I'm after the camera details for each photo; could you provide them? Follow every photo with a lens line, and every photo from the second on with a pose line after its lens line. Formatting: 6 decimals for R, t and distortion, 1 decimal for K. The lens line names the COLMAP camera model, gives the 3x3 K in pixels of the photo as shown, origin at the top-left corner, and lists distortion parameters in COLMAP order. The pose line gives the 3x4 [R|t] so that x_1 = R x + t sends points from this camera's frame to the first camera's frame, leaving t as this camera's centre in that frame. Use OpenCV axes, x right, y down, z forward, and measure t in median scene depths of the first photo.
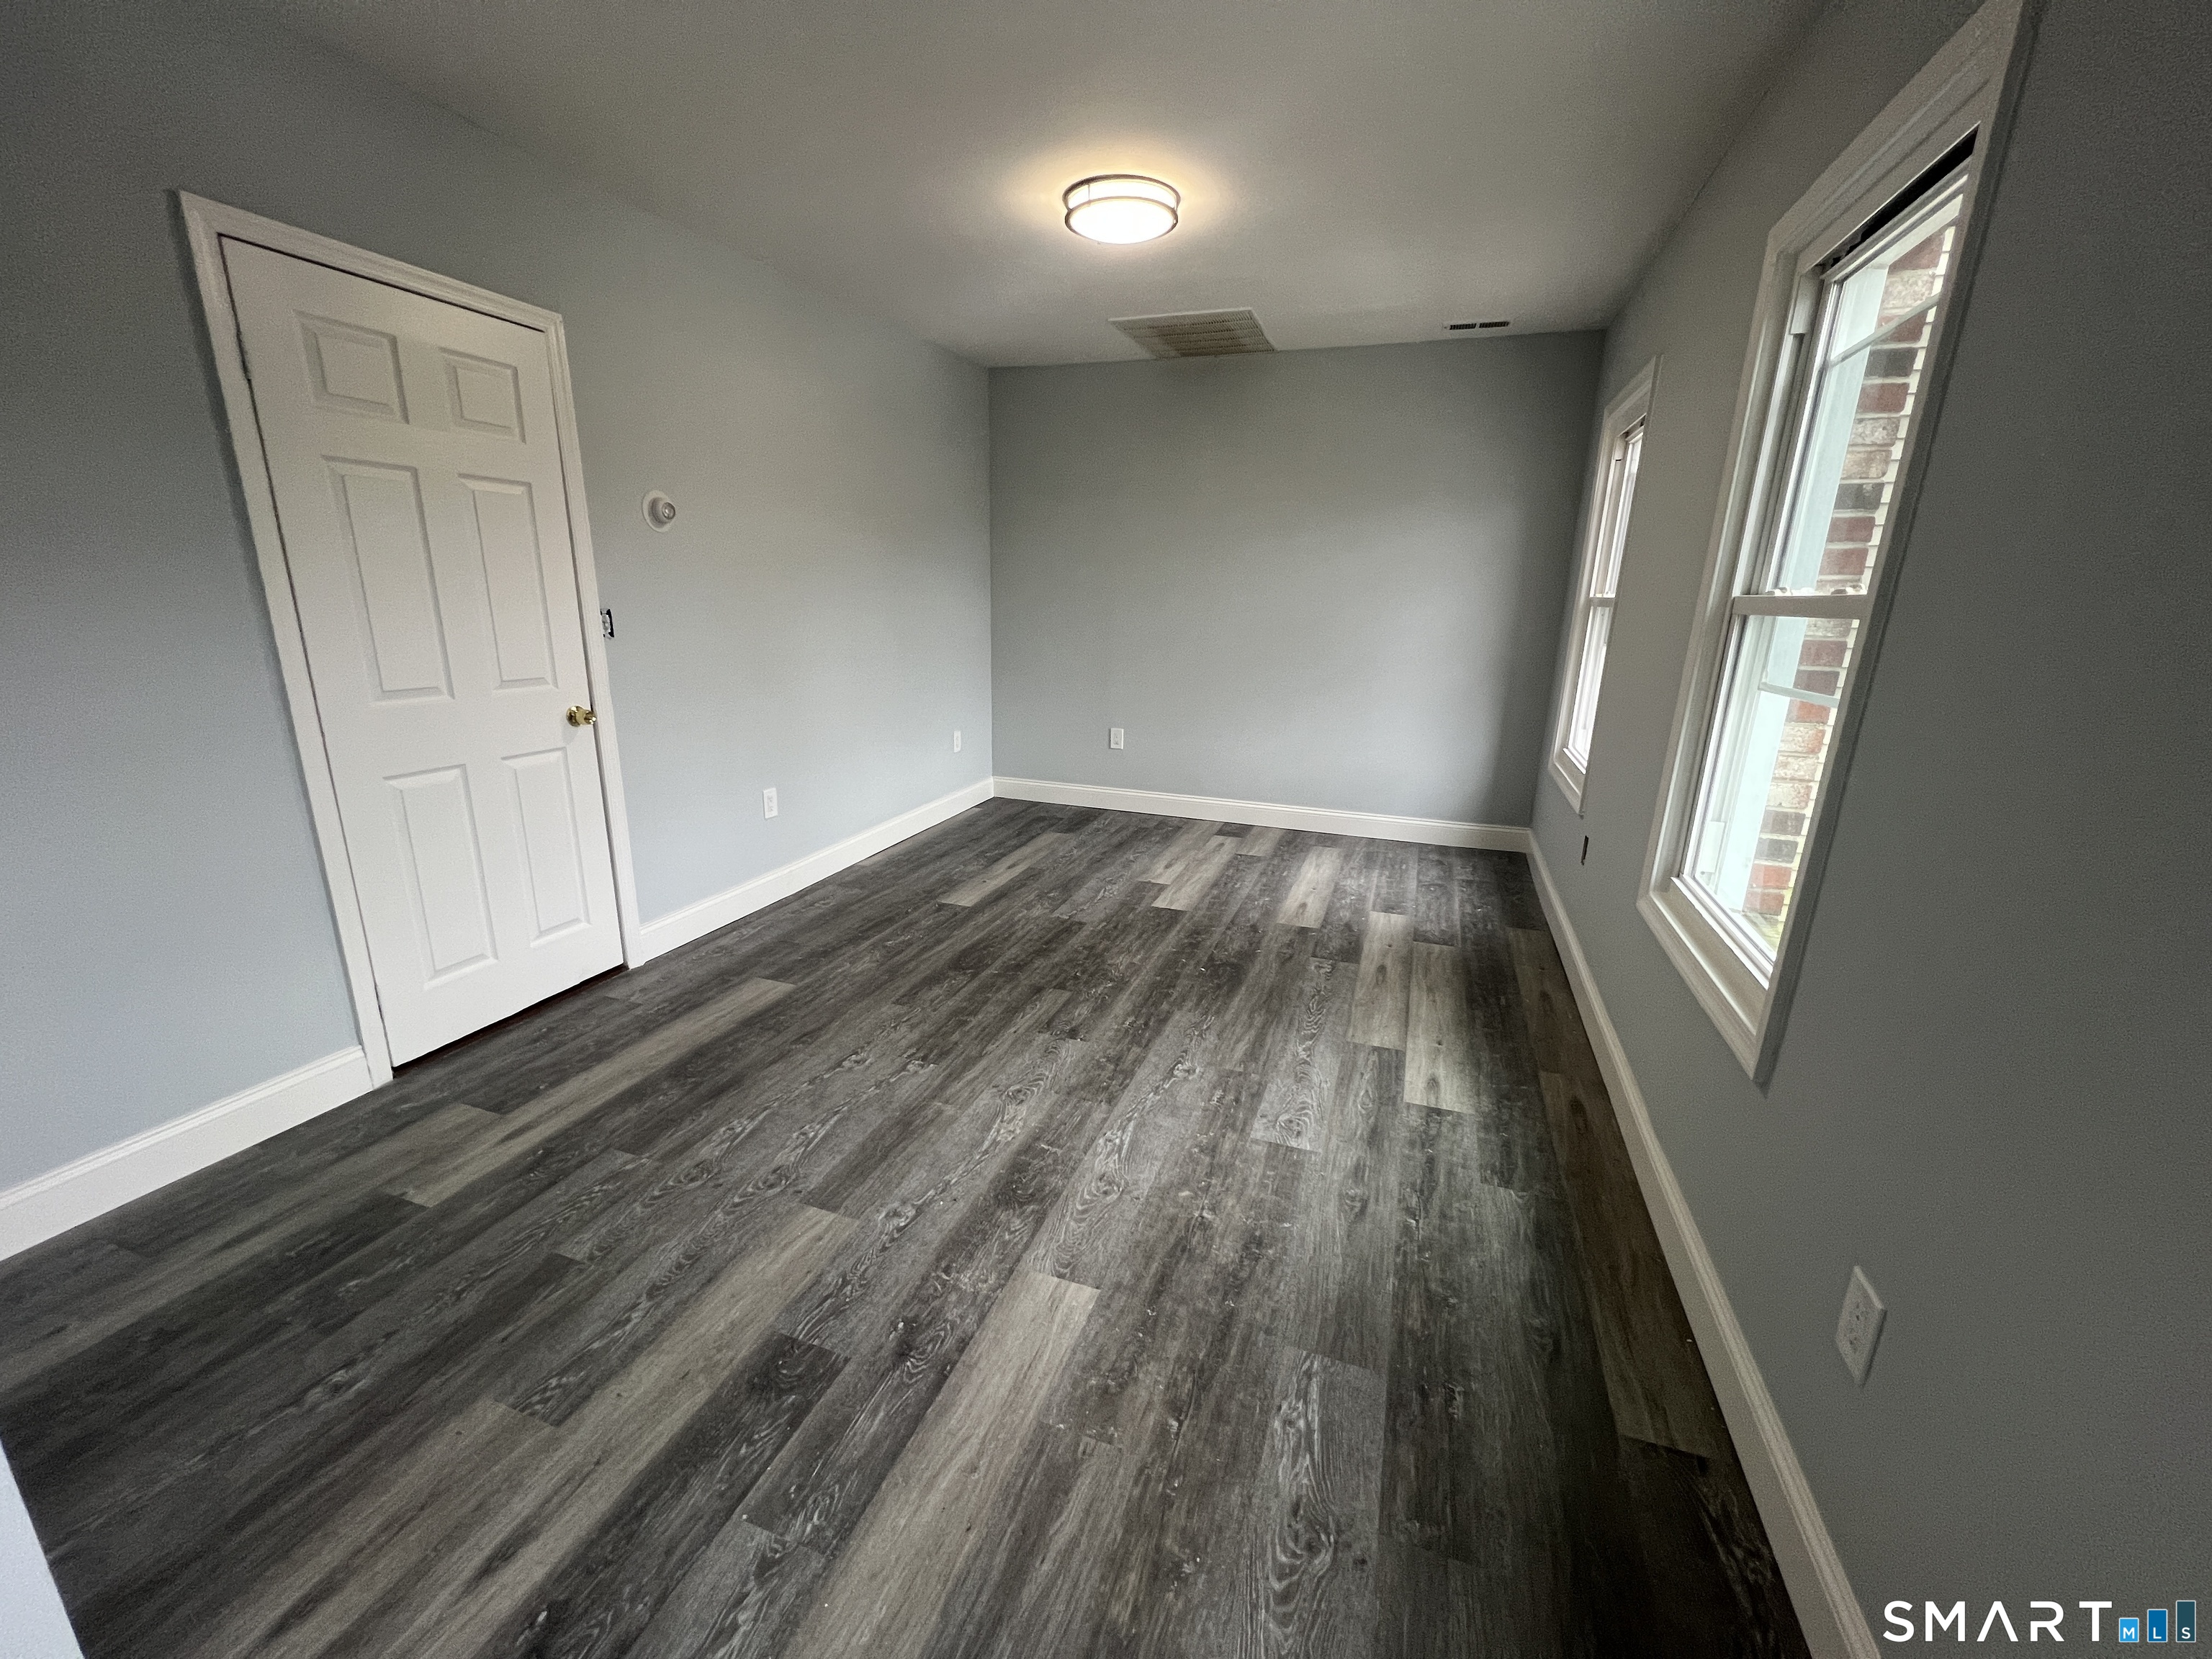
lens RADIAL K [[881.5, 0, 1106.8], [0, 881.5, 828.8], [0, 0, 1]] dist [0.000998, 0.000144]
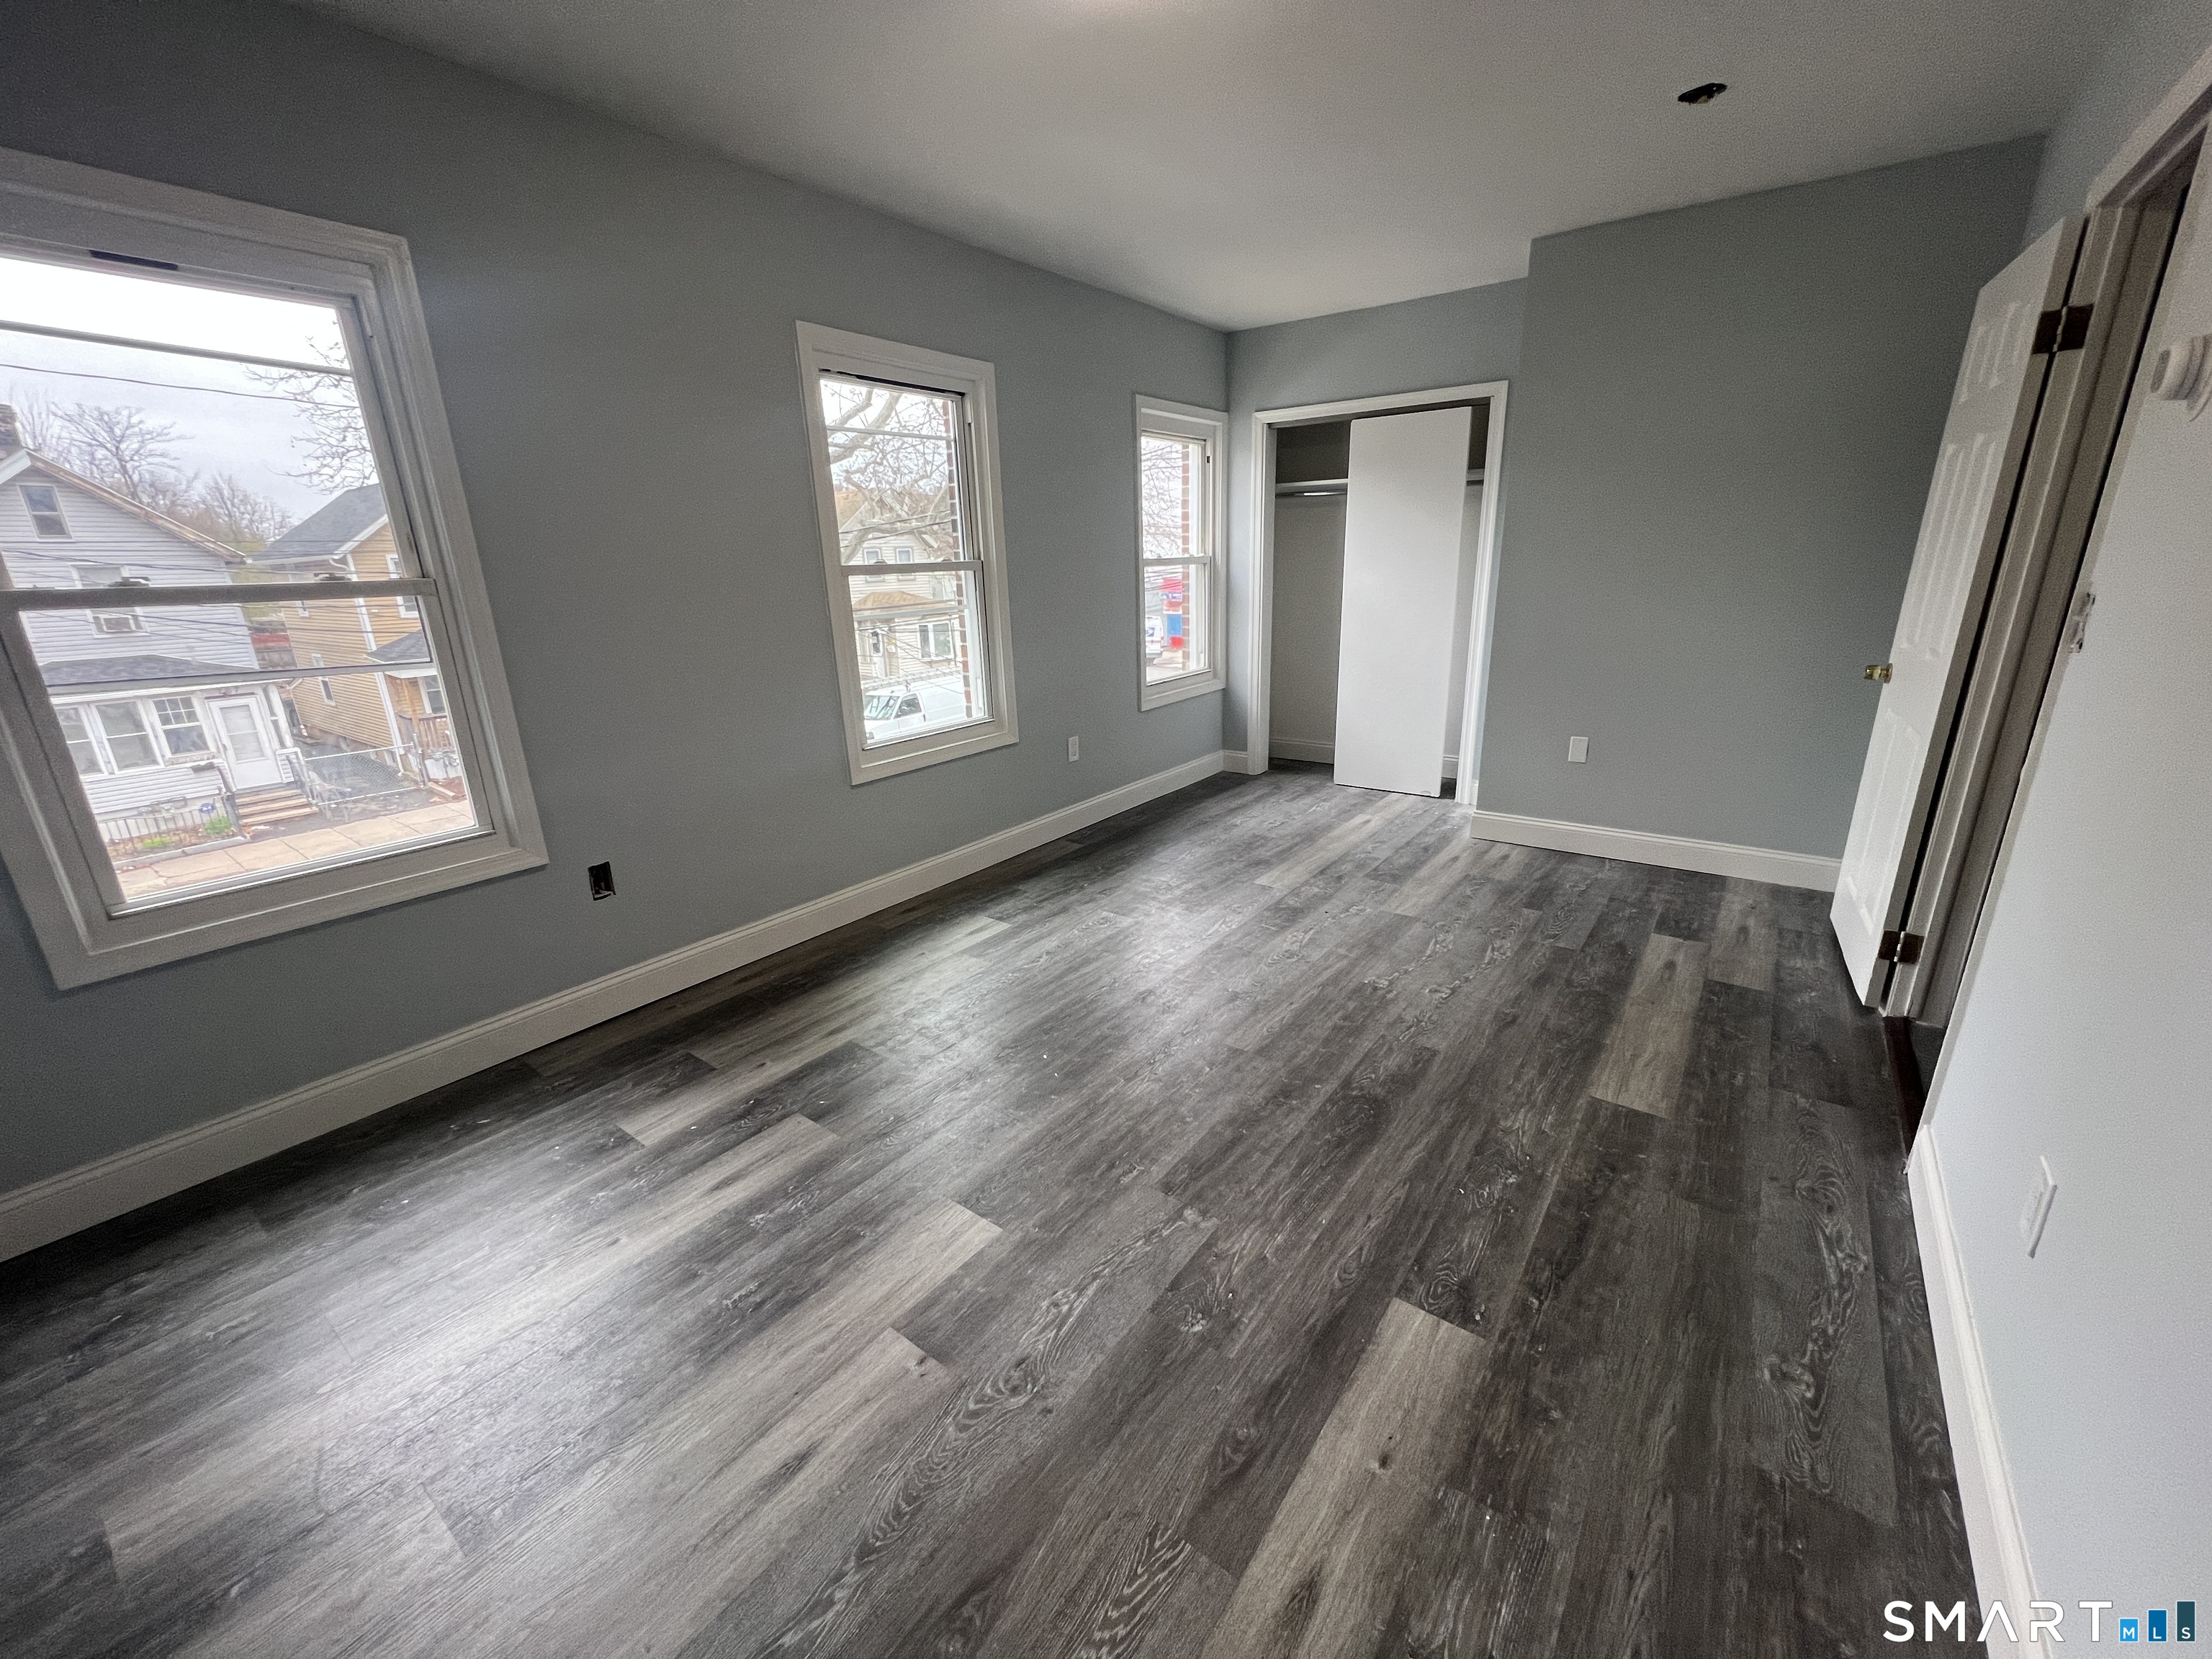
lens RADIAL K [[881.5, 0, 1105.7], [0, 881.5, 829.5], [0, 0, 1]] dist [0.000998, 0.000144]
pose [[-0.954972, -0.082154, 0.285093, -0.182856], [0.085362, 0.844190, 0.529203, -0.517963], [-0.284149, 0.529711, -0.799166, 1.870163]]
